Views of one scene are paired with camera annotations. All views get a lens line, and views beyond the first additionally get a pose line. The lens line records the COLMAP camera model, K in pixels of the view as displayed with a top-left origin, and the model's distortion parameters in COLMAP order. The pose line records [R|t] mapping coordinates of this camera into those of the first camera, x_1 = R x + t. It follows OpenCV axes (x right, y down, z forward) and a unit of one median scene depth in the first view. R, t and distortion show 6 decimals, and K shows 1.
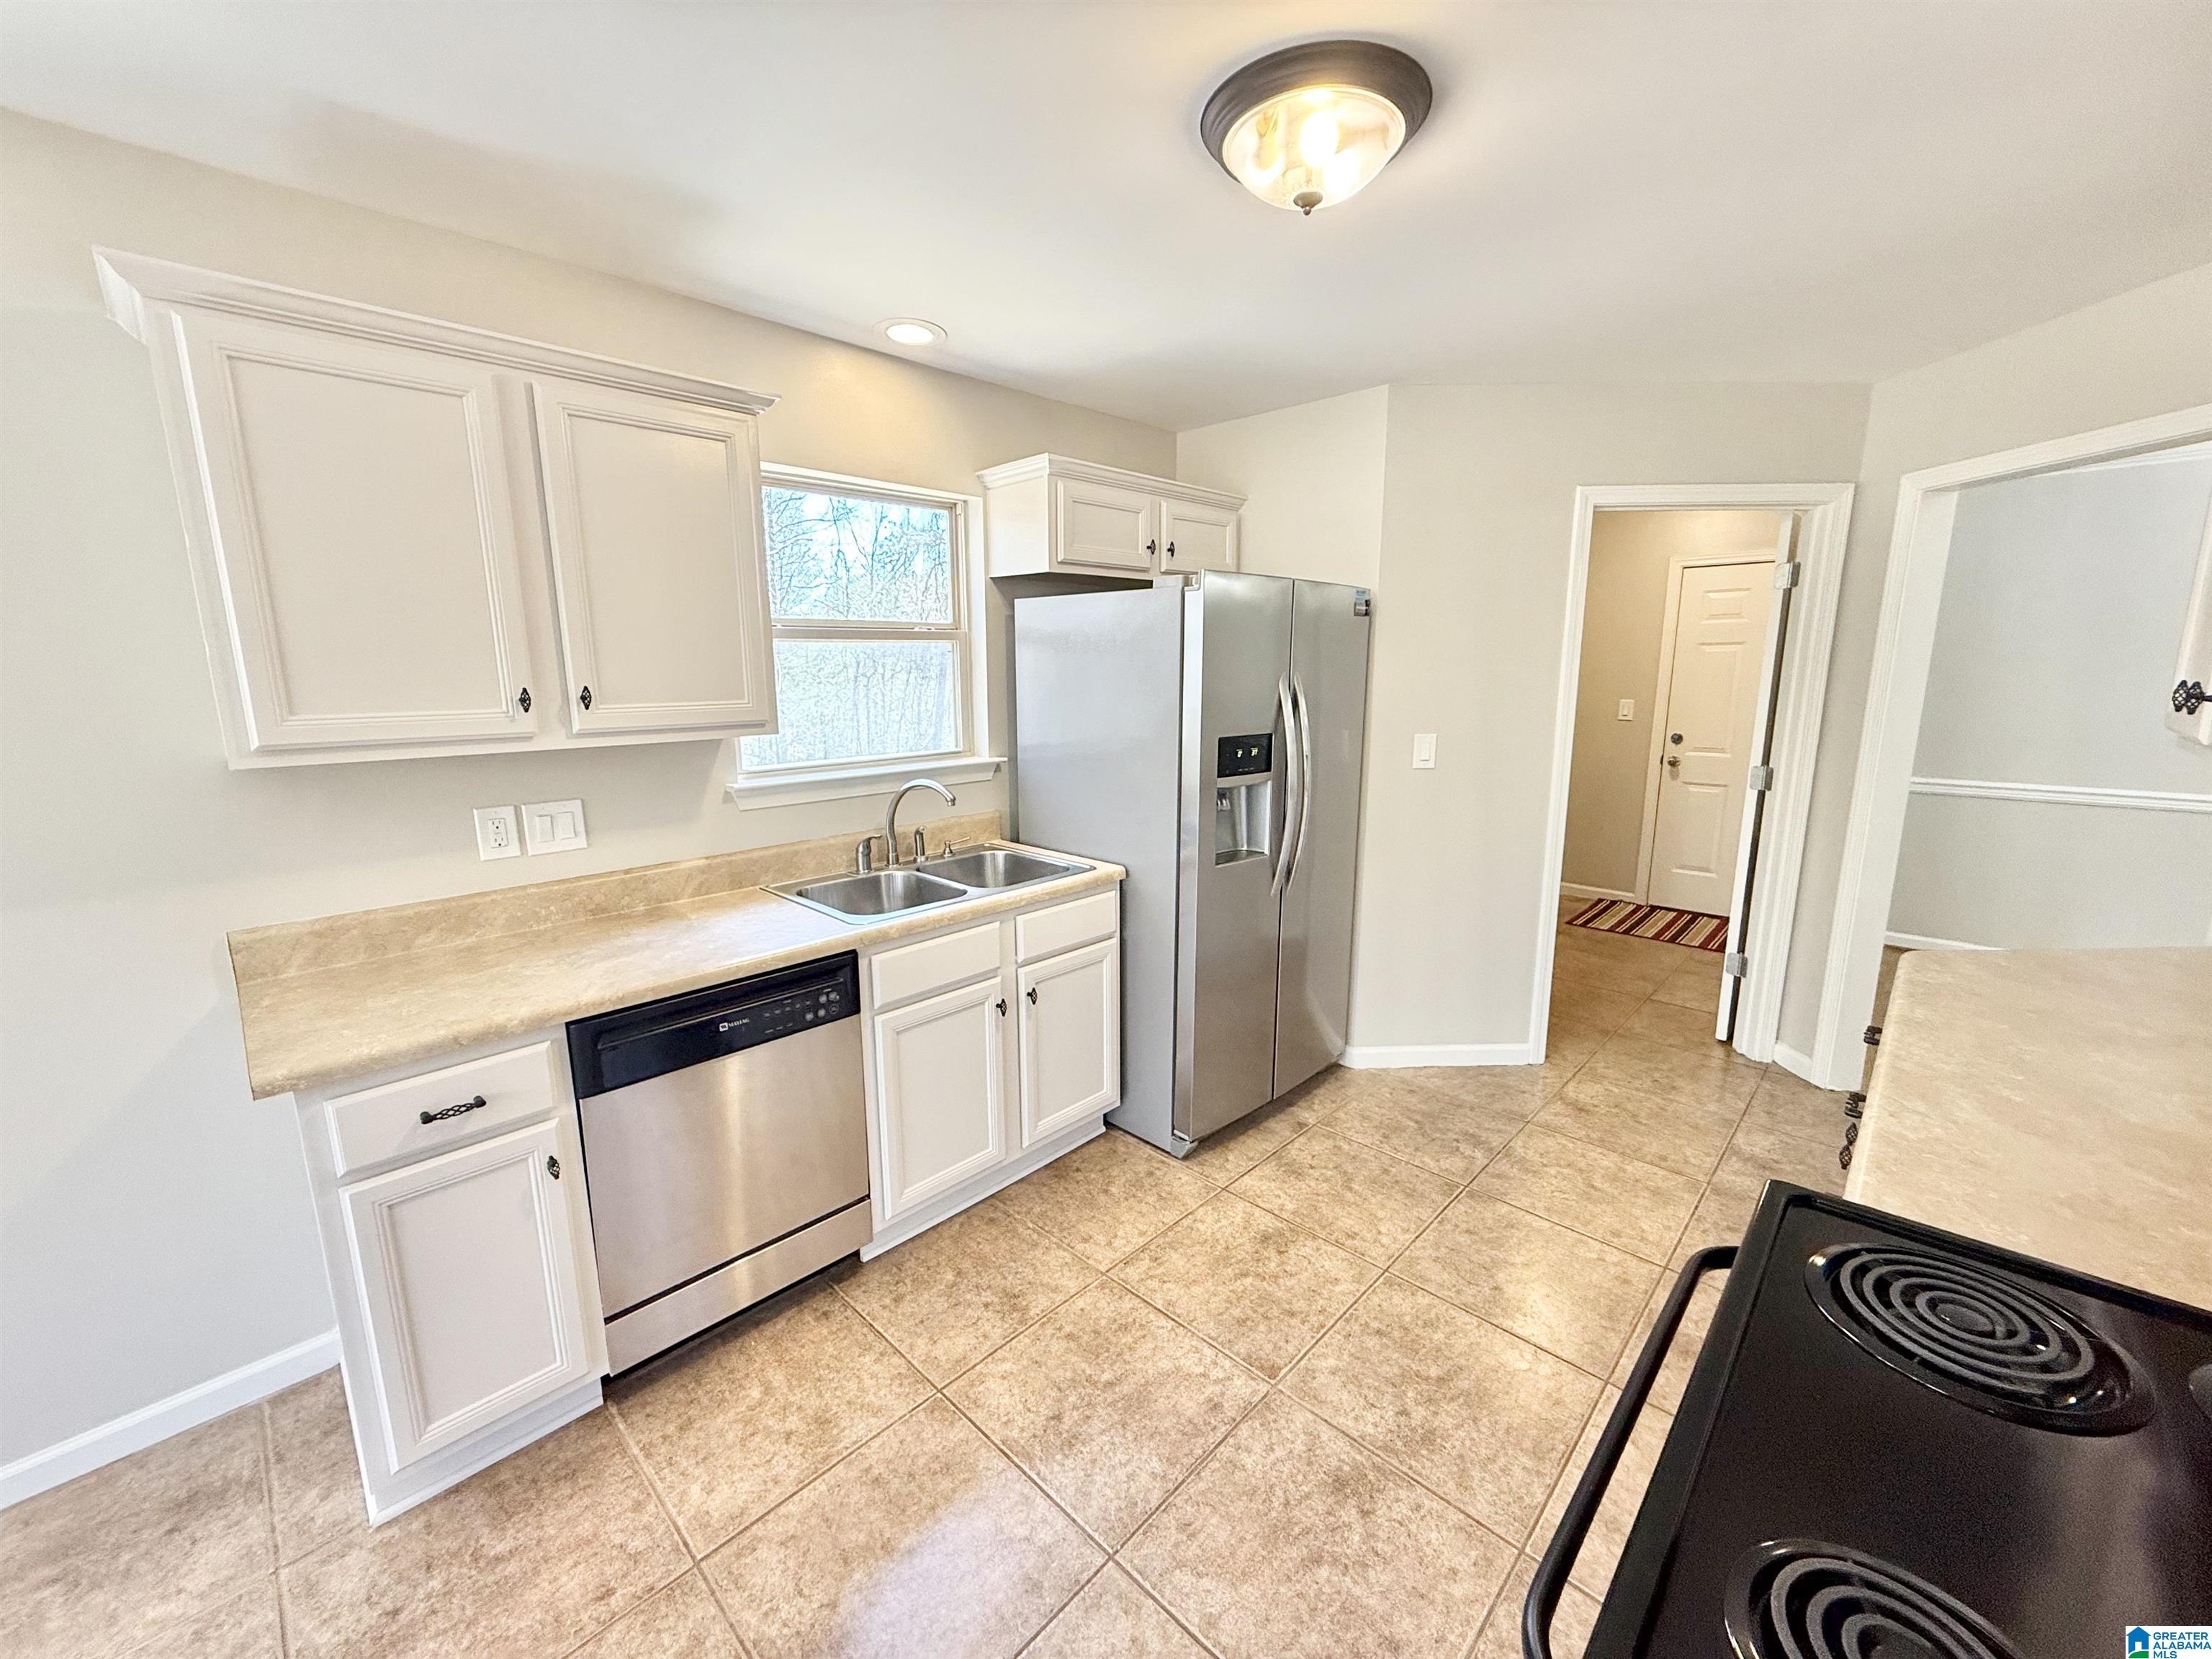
lens RADIAL K [[883.9, 0, 1101.9], [0, 883.9, 829.4], [0, 0, 1]] dist [0.004290, -0.000805]
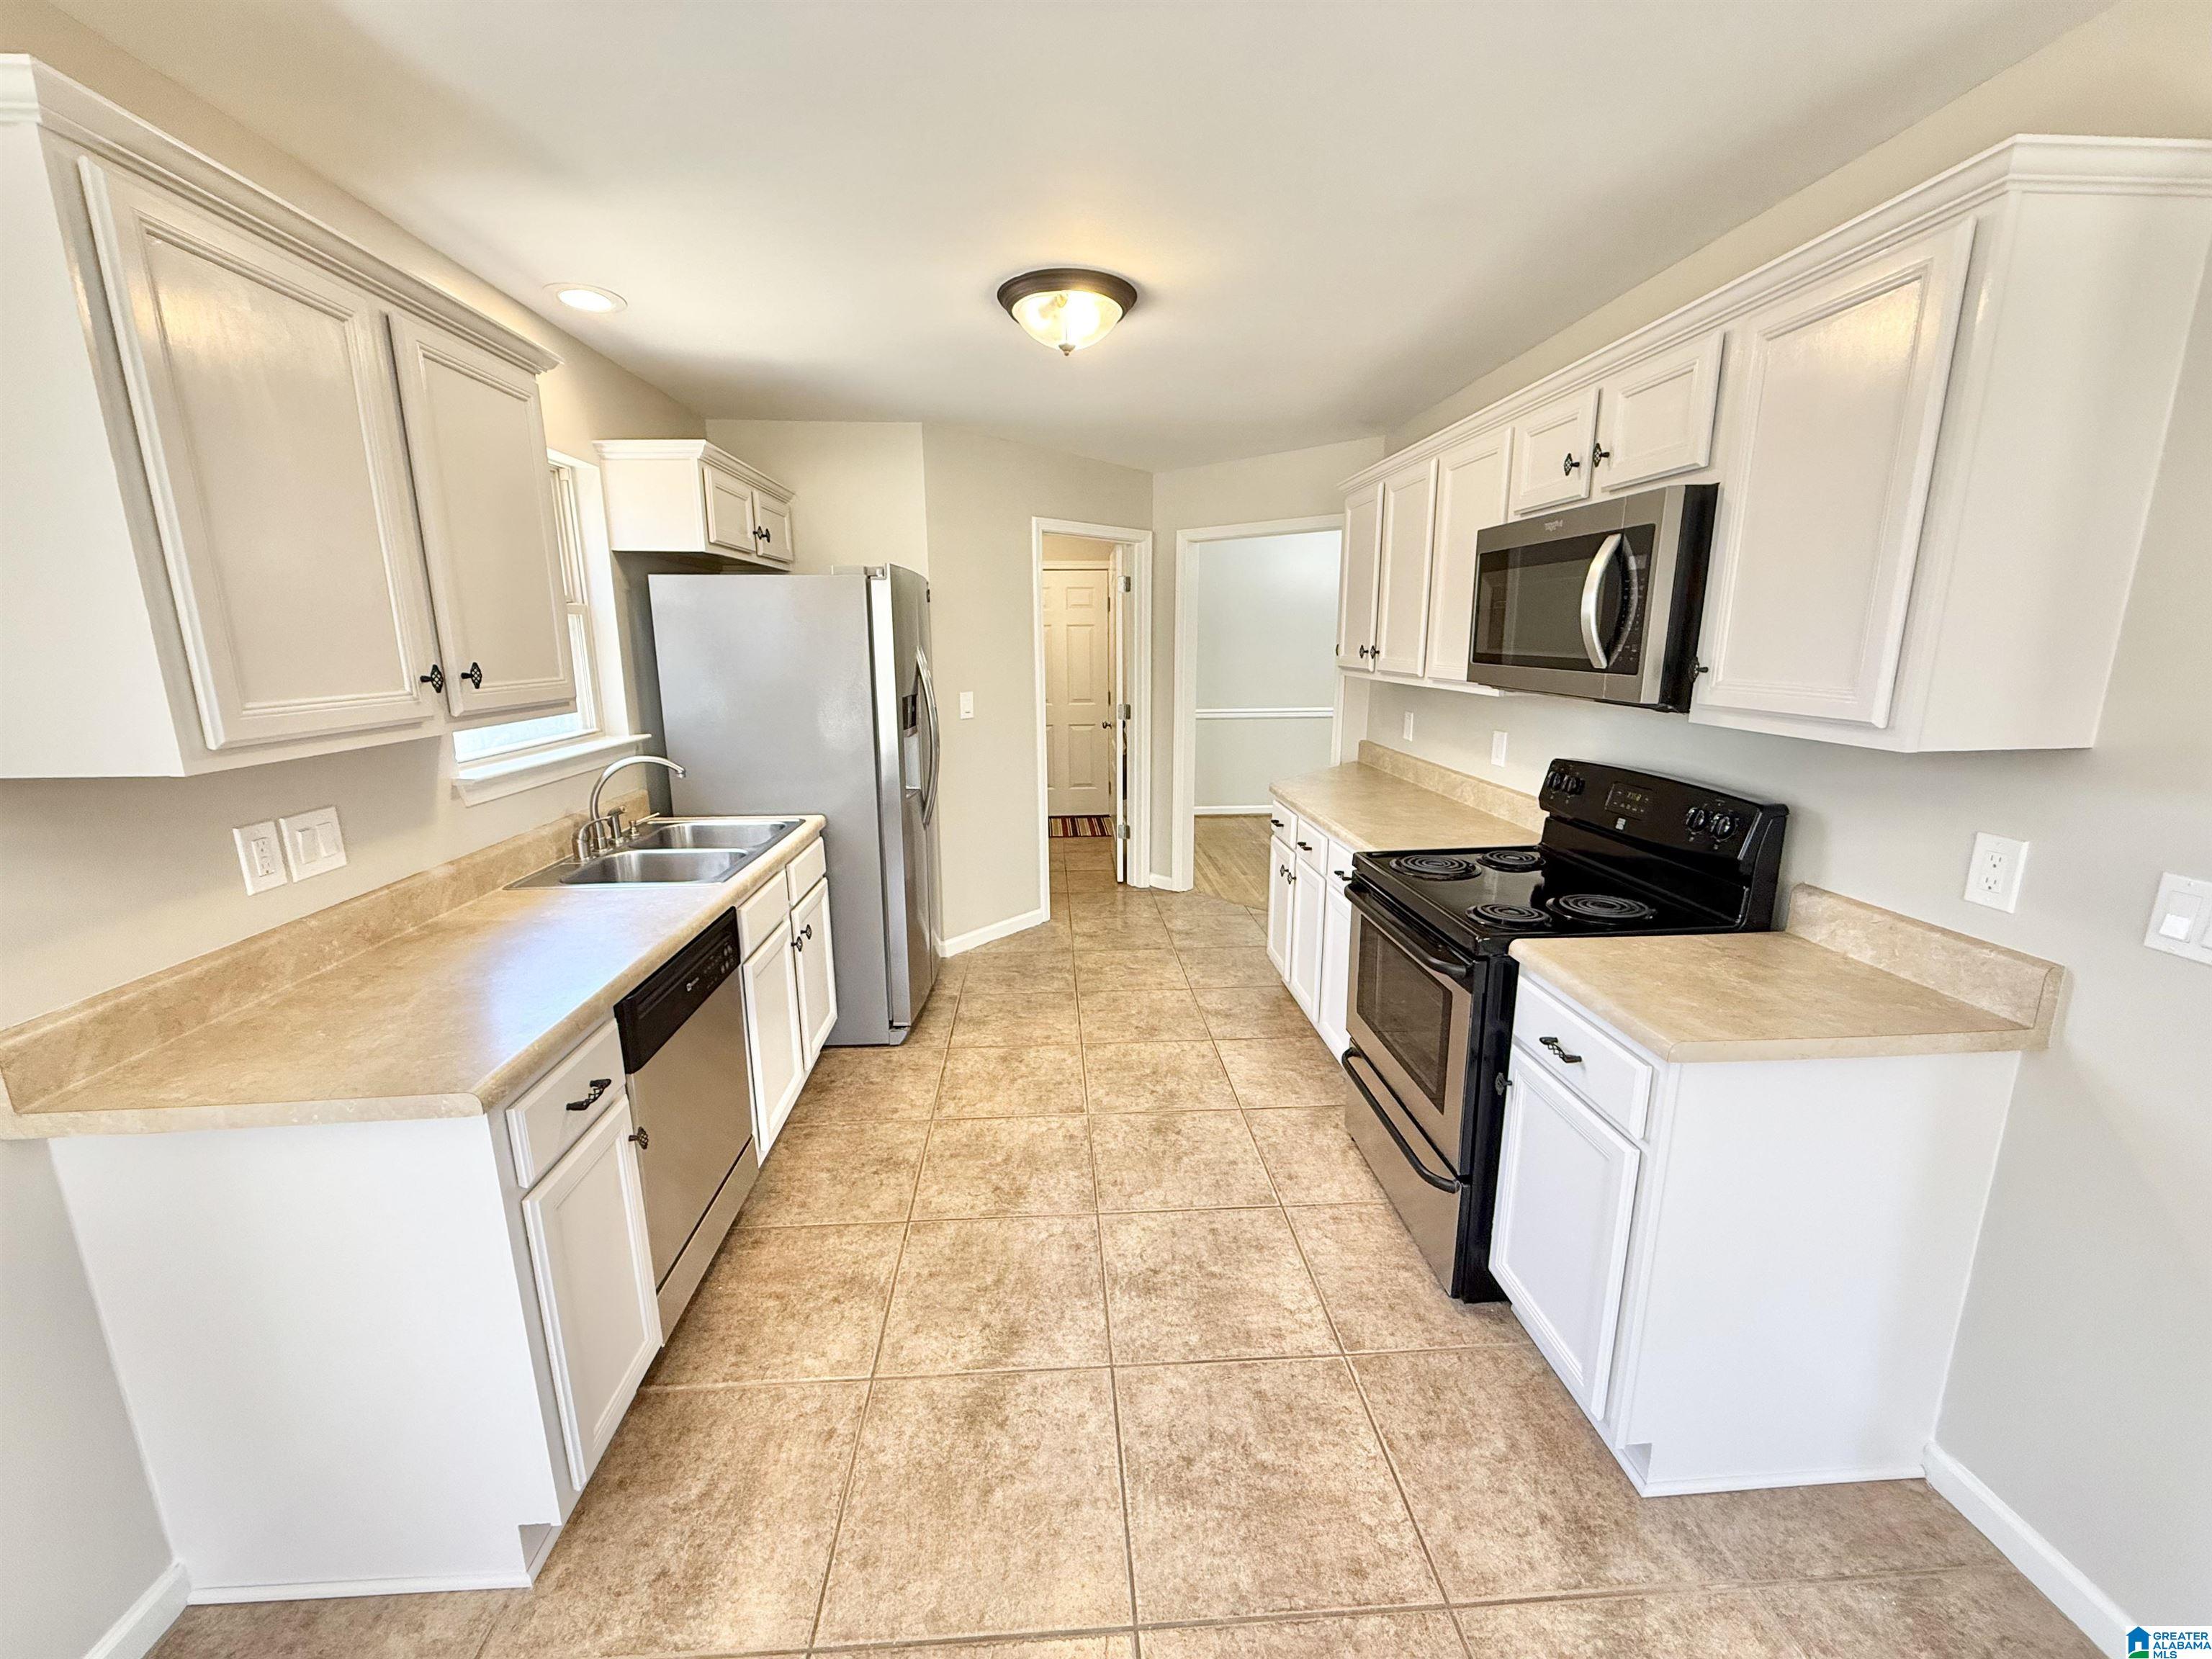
lens RADIAL K [[883.9, 0, 1105.9], [0, 883.9, 827.9], [0, 0, 1]] dist [0.004290, -0.000805]
pose [[0.663789, -0.155354, 0.731607, -0.646561], [0.138885, 0.986780, 0.083528, 0.014291], [-0.734911, 0.046164, 0.676590, -0.061002]]
